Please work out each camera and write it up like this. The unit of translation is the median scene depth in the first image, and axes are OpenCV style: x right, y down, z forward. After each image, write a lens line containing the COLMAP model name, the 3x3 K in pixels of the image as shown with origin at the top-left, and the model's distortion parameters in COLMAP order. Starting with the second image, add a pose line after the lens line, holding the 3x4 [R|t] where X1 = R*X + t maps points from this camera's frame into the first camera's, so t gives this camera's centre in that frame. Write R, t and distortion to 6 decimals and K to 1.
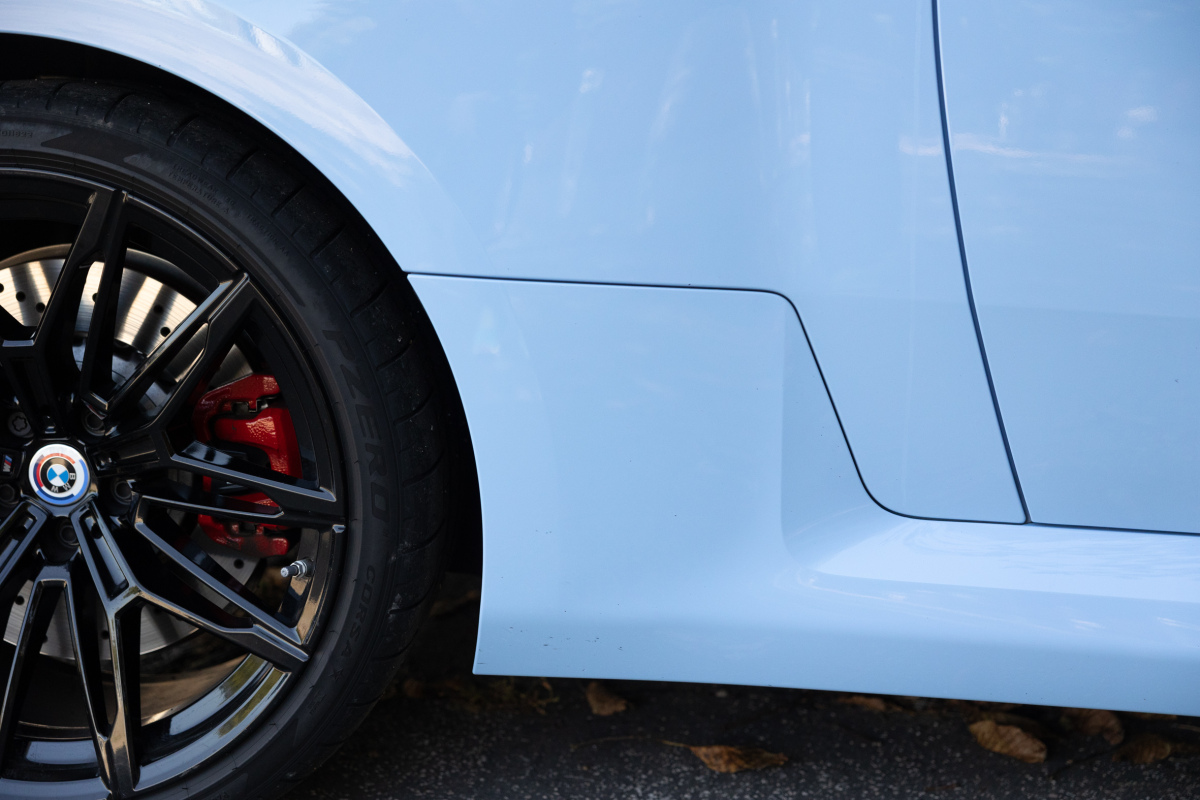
lens RADIAL K [[2139.2, 0, 600.0], [0, 2139.2, 400.0], [0, 0, 1]] dist [-0.003264, -0.026356]
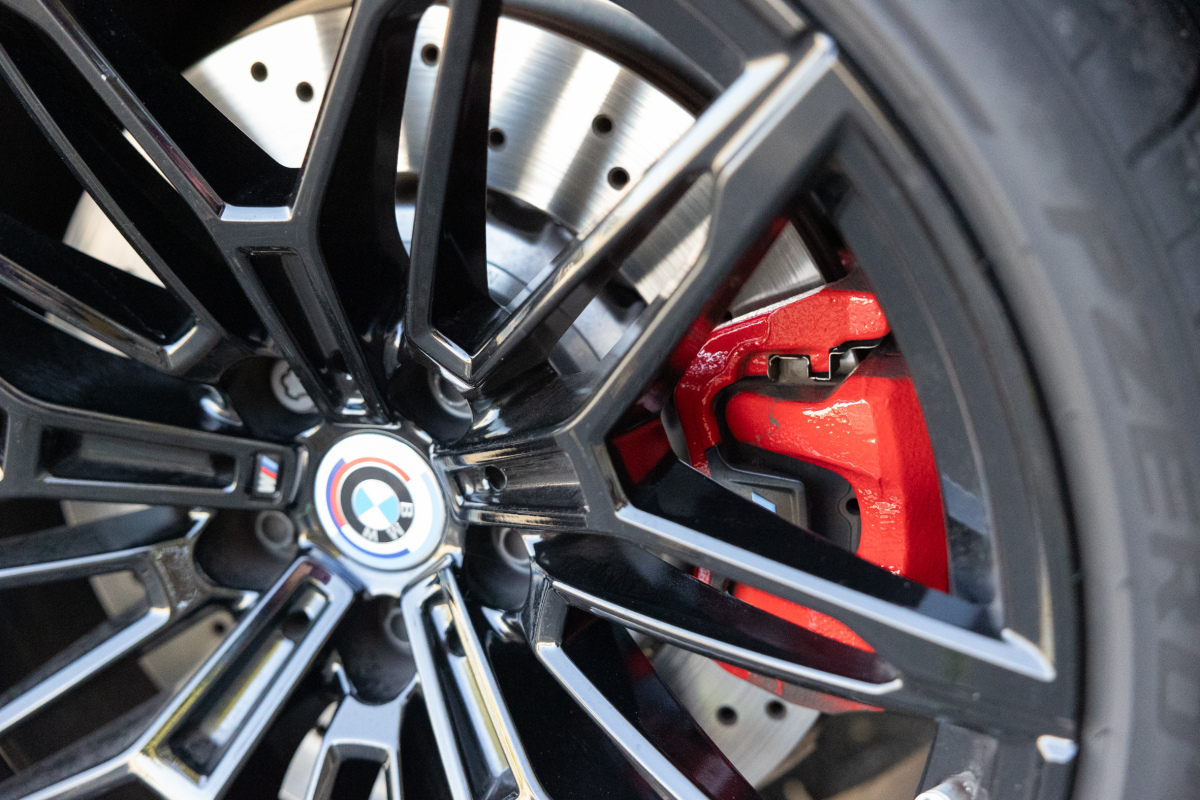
lens RADIAL K [[2139.2, 0, 600.0], [0, 2139.2, 400.0], [0, 0, 1]] dist [-0.003264, -0.026356]
pose [[0.970331, 0.039433, -0.238545, -0.104884], [-0.015259, 0.994631, 0.102352, -0.032319], [0.241300, -0.095675, 0.965723, 0.590485]]
